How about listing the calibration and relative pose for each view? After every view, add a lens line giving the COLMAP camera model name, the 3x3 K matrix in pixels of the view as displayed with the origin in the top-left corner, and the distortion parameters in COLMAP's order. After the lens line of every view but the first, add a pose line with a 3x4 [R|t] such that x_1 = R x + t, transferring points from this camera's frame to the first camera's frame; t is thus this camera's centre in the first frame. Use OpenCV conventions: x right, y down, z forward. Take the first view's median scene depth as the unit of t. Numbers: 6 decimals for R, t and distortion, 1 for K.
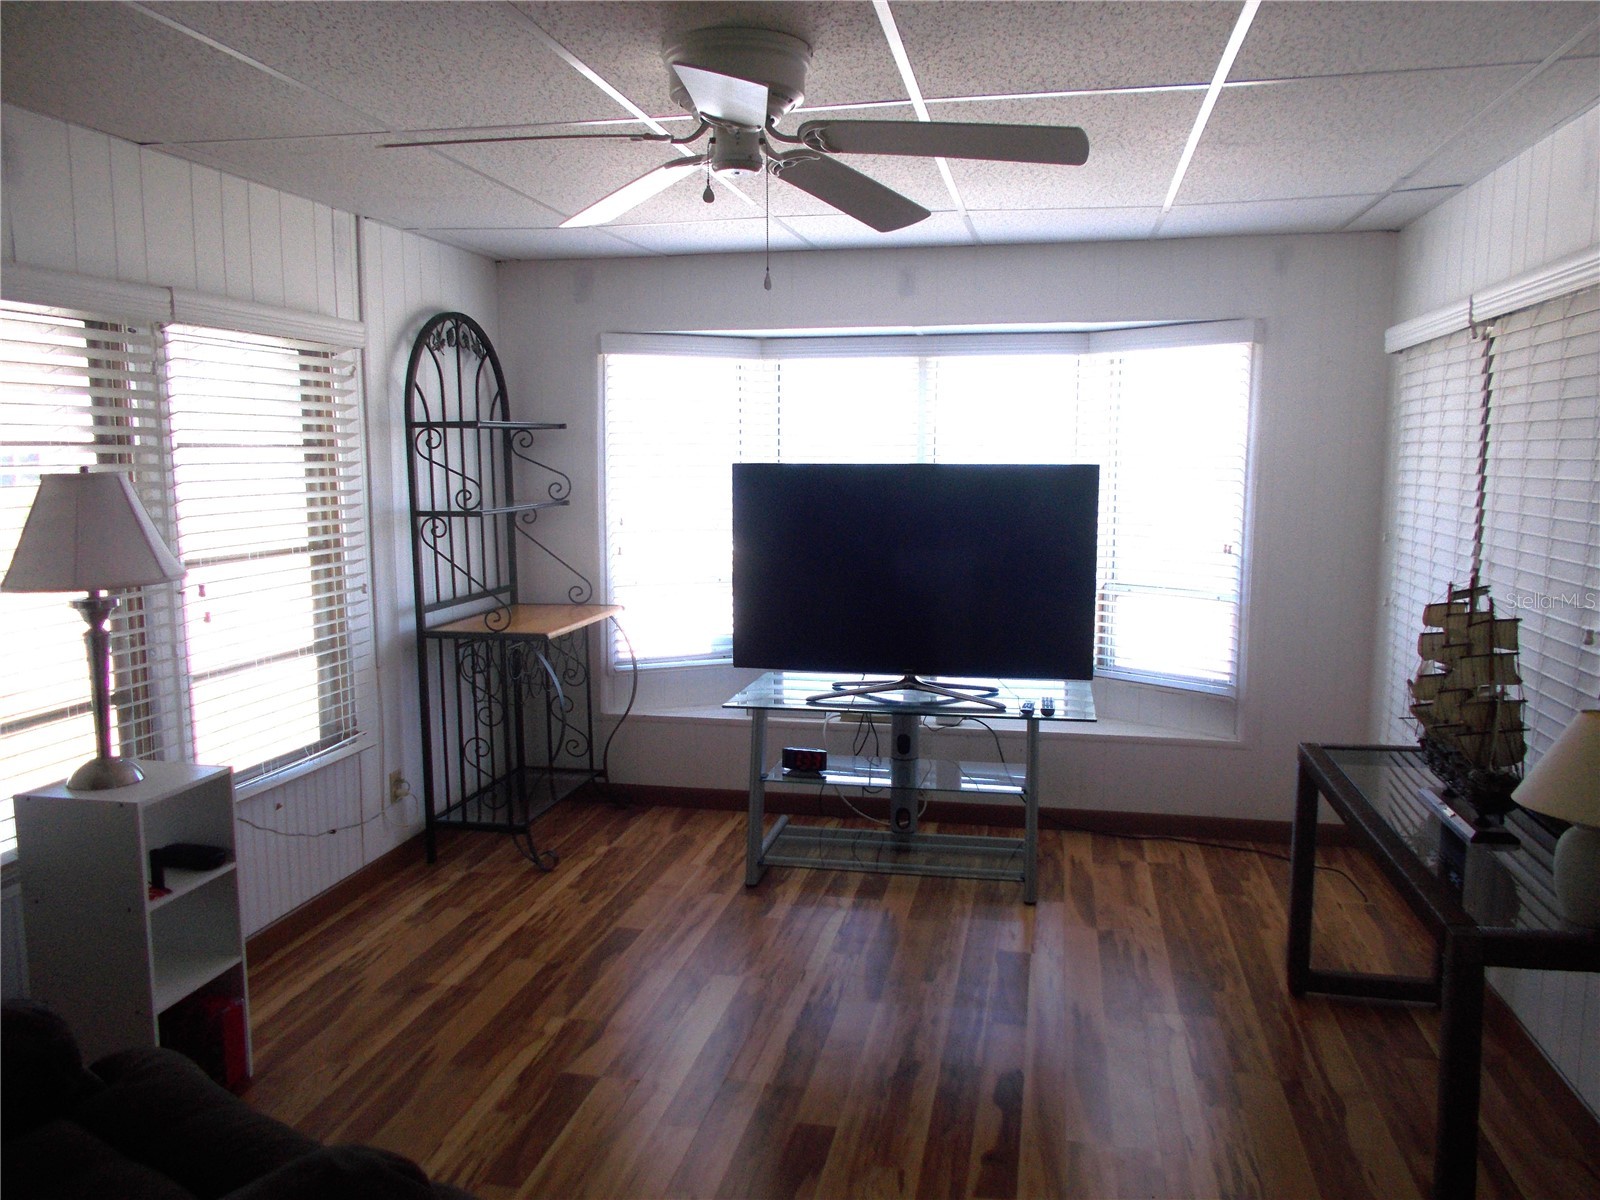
lens RADIAL K [[1249.8, 0, 803.6], [0, 1249.8, 602.7], [0, 0, 1]] dist [0.024955, -0.003752]
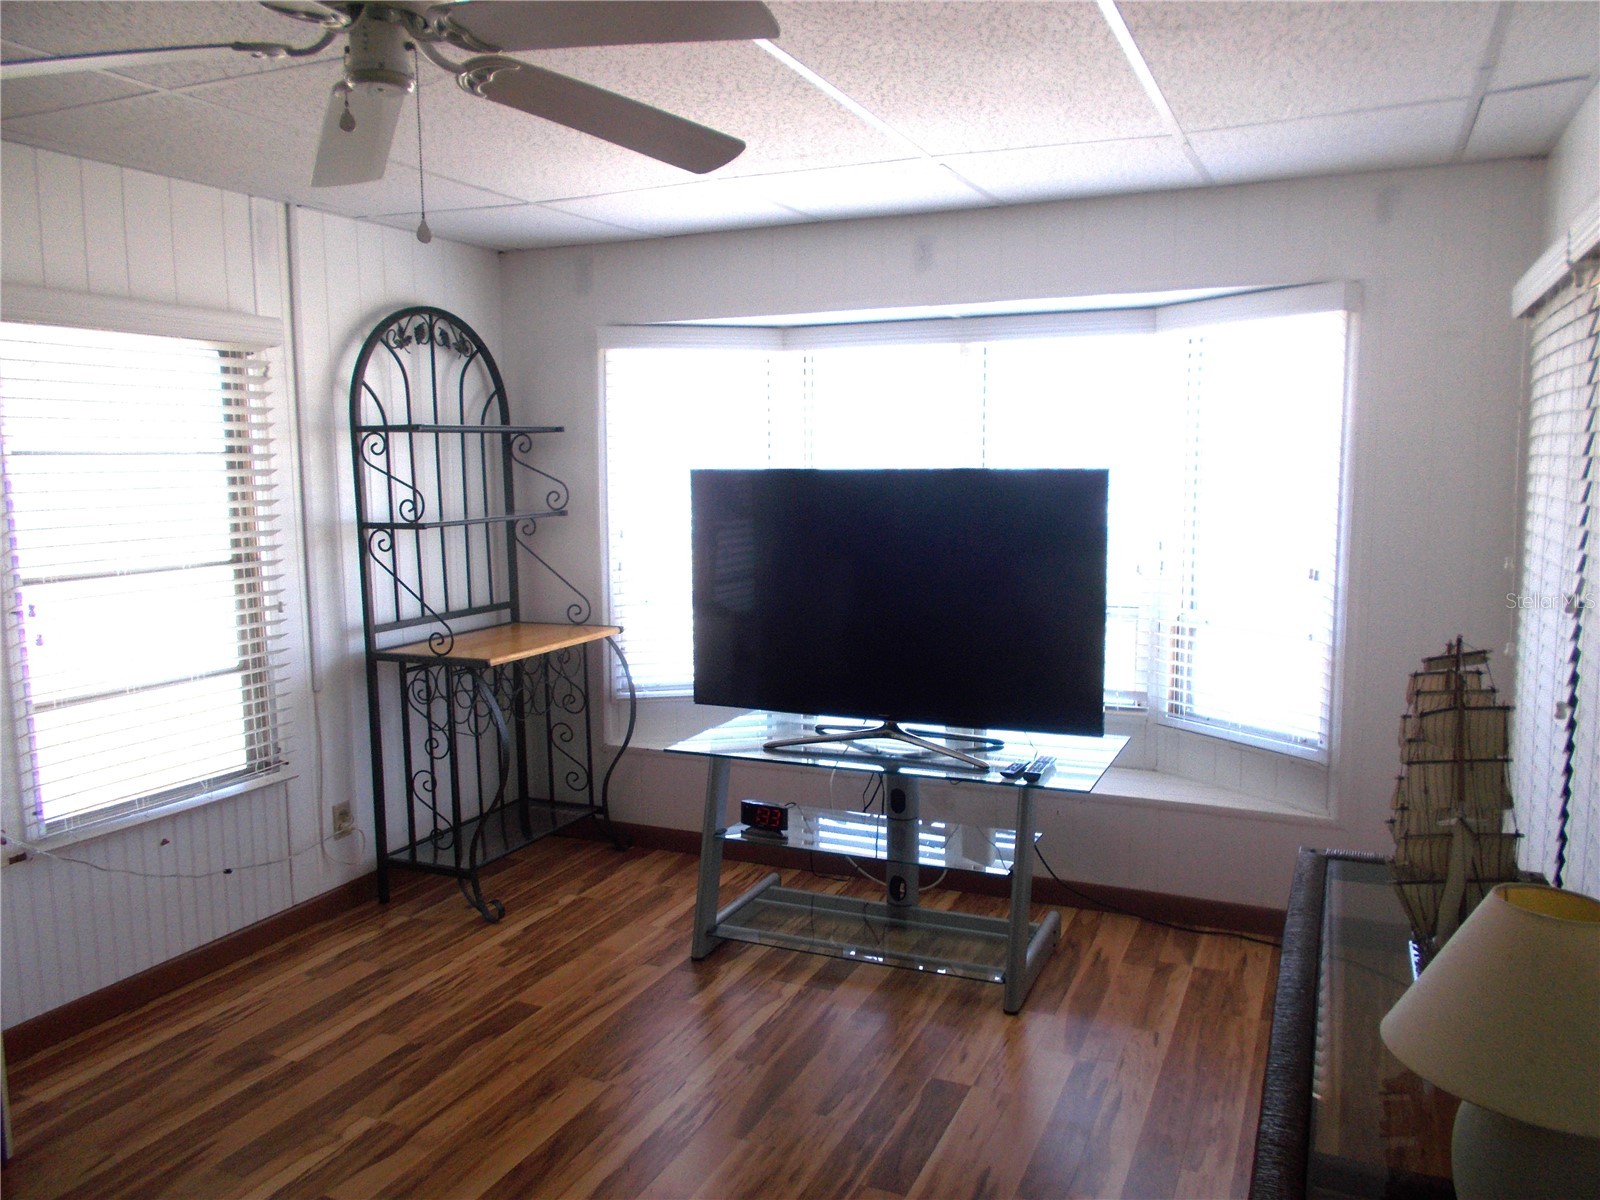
lens RADIAL K [[1249.8, 0, 797.5], [0, 1249.8, 600.8], [0, 0, 1]] dist [0.024955, -0.003752]
pose [[0.975584, 0.017934, -0.218893, 0.204669], [-0.018868, 0.999820, -0.002176, -0.019432], [0.218814, 0.006253, 0.975747, 0.168180]]
